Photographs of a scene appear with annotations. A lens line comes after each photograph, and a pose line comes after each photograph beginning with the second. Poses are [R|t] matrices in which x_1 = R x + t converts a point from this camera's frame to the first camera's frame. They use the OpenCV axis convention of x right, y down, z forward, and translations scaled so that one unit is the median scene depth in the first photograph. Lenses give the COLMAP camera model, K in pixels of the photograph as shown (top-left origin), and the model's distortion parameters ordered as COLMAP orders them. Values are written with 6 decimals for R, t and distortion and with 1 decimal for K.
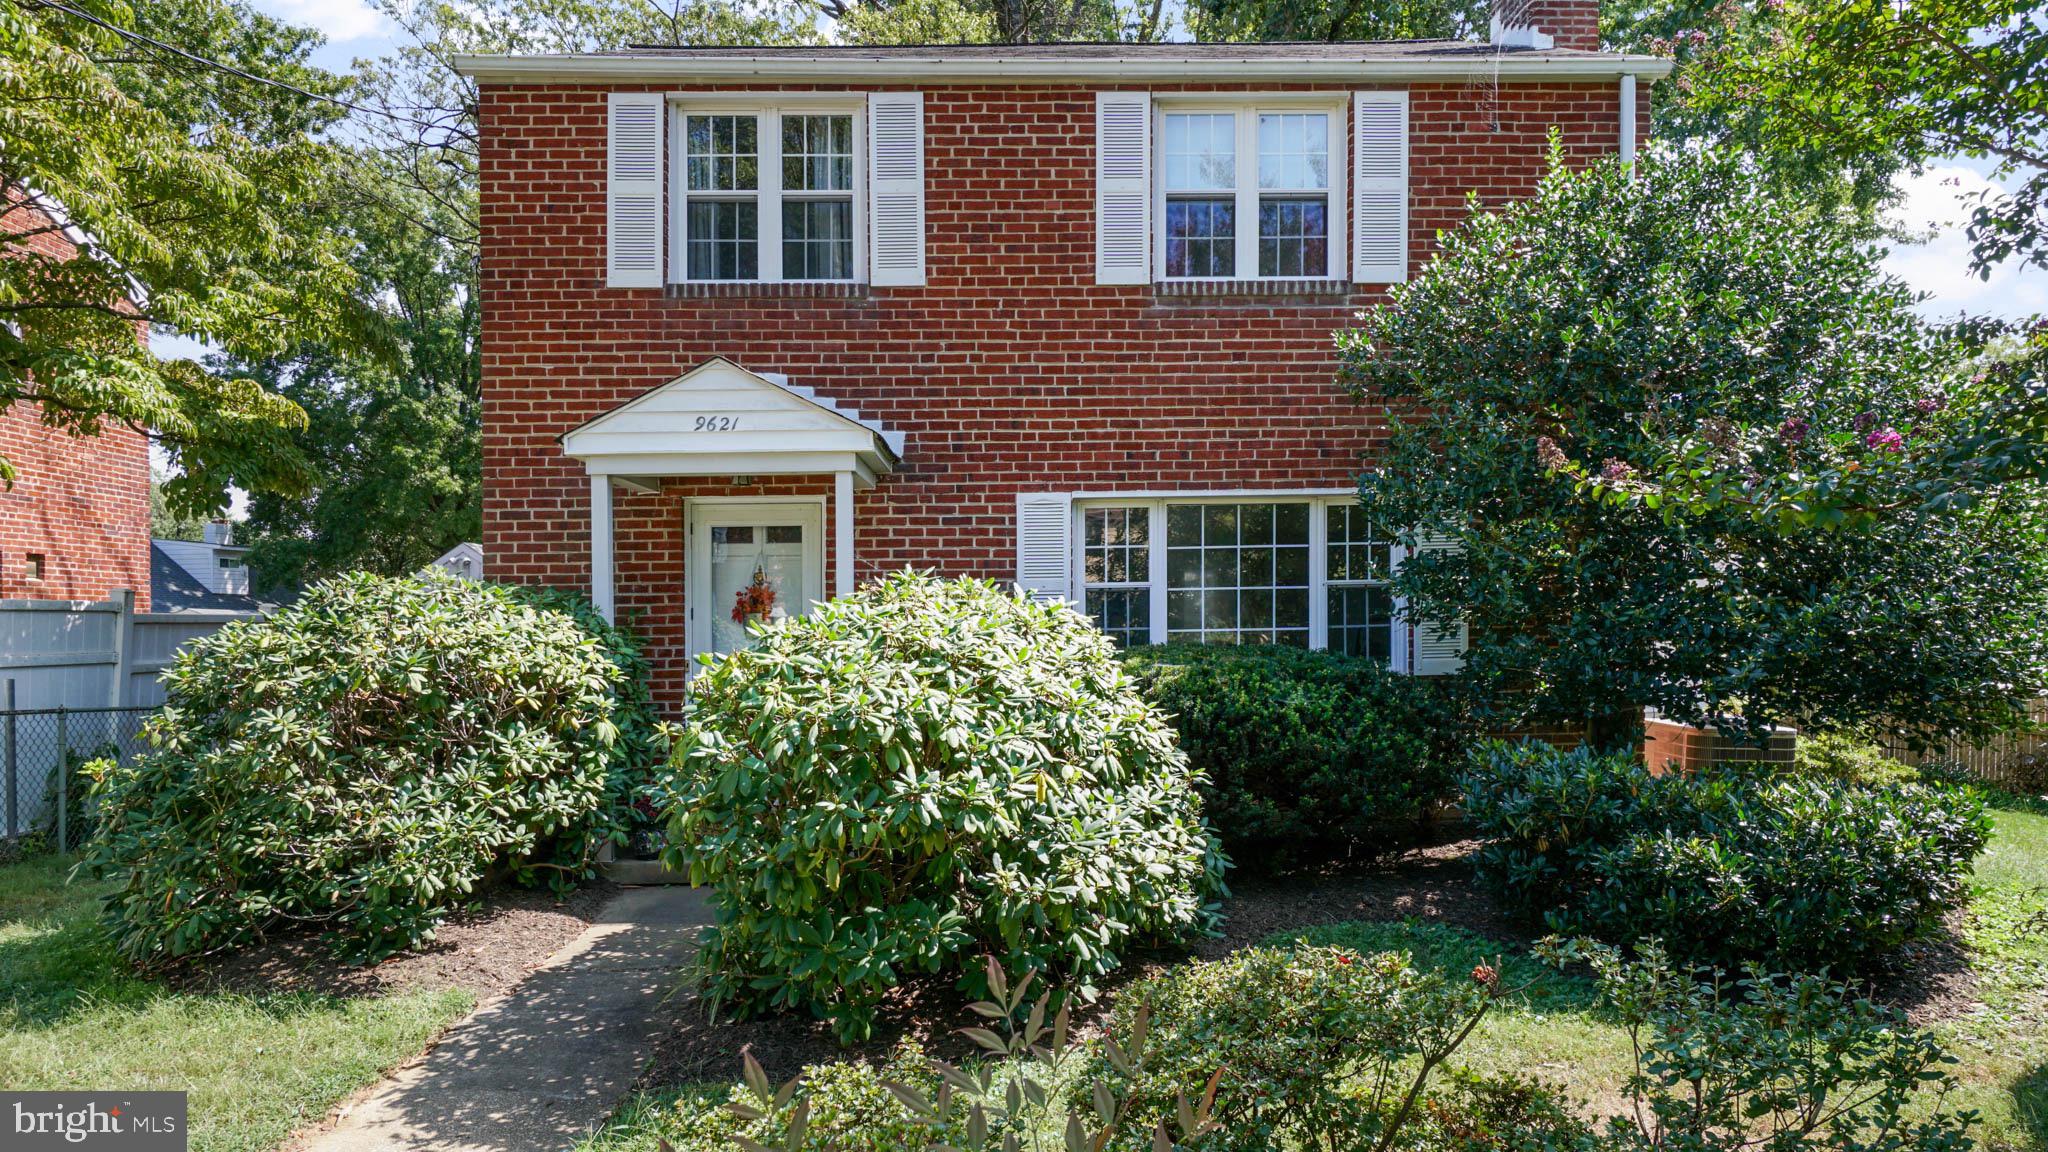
lens RADIAL K [[1170.5, 0, 1024.7], [0, 1170.5, 574.1], [0, 0, 1]] dist [-0.001581, 0.004378]
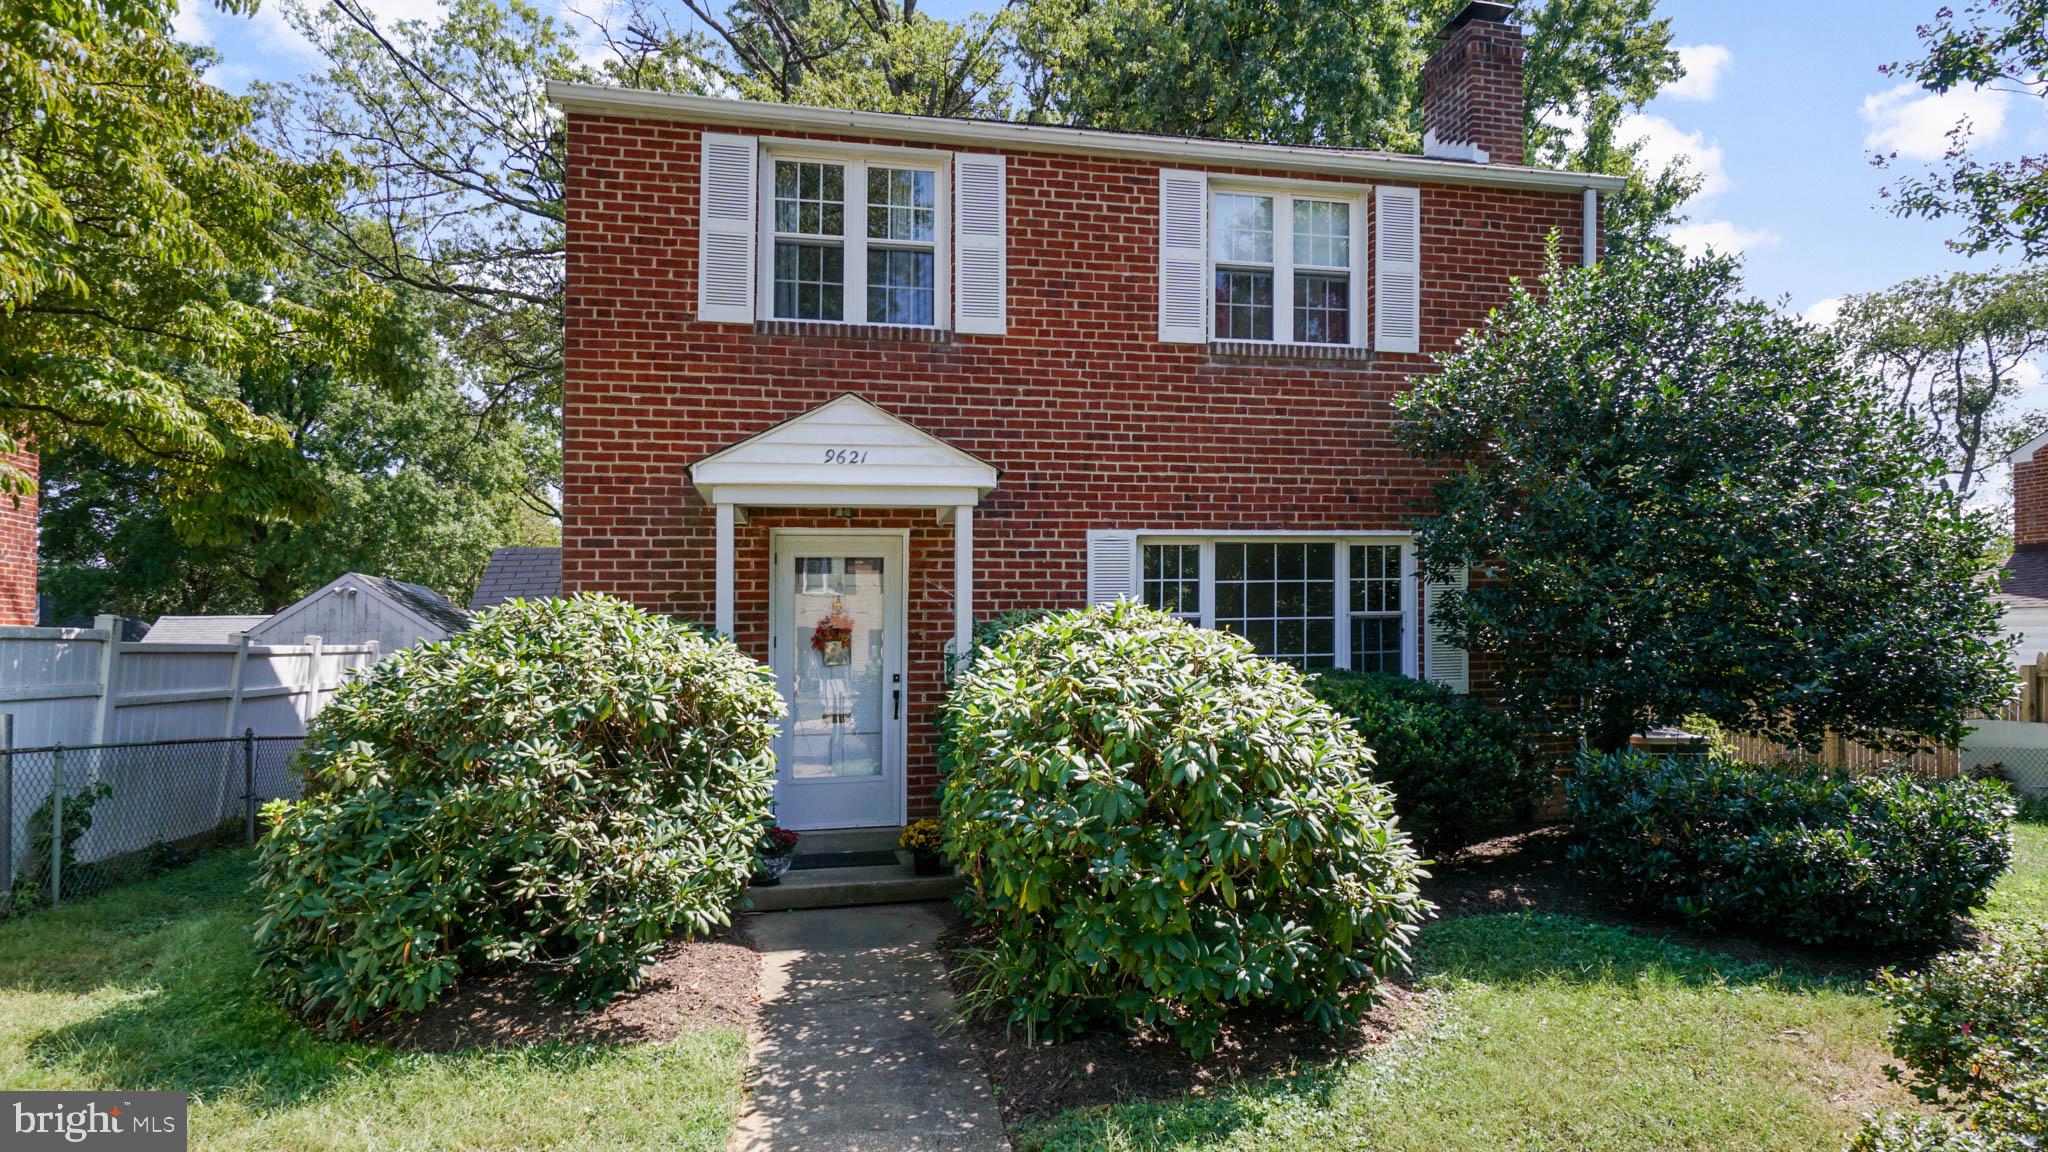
lens RADIAL K [[1057.7, 0, 1025.5], [0, 1057.7, 578.9], [0, 0, 1]] dist [0.000690, -0.001599]
pose [[0.984090, 0.009043, 0.177442, -0.236759], [-0.004156, 0.999602, -0.027892, 0.003847], [-0.177624, 0.026711, 0.983736, 0.050493]]
